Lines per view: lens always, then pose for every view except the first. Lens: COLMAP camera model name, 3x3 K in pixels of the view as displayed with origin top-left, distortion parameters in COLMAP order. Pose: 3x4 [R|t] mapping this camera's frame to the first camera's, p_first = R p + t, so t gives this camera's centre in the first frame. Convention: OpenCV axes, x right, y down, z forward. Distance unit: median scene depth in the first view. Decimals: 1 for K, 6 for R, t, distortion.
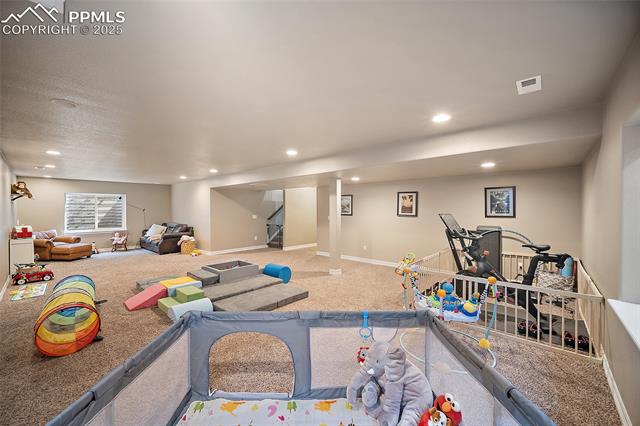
lens RADIAL K [[255.7, 0, 318.0], [0, 255.7, 206.7], [0, 0, 1]] dist [-0.000385, 0.000167]
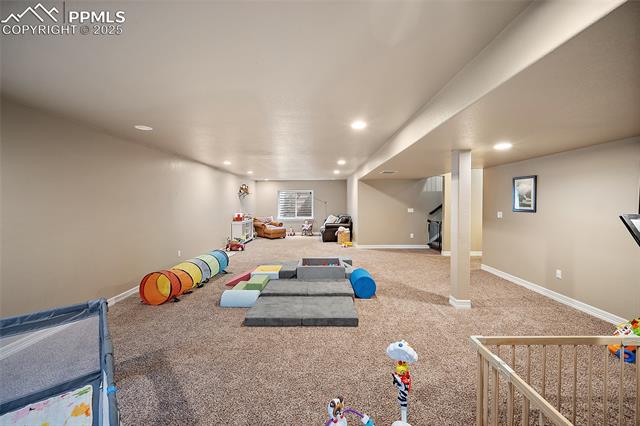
lens RADIAL K [[255.7, 0, 318.0], [0, 255.7, 206.7], [0, 0, 1]] dist [-0.000385, 0.000167]
pose [[0.661815, 0.011771, -0.749575, 0.223975], [0.010909, 0.999620, 0.025329, 0.002306], [0.749588, -0.024941, 0.661435, 0.249152]]
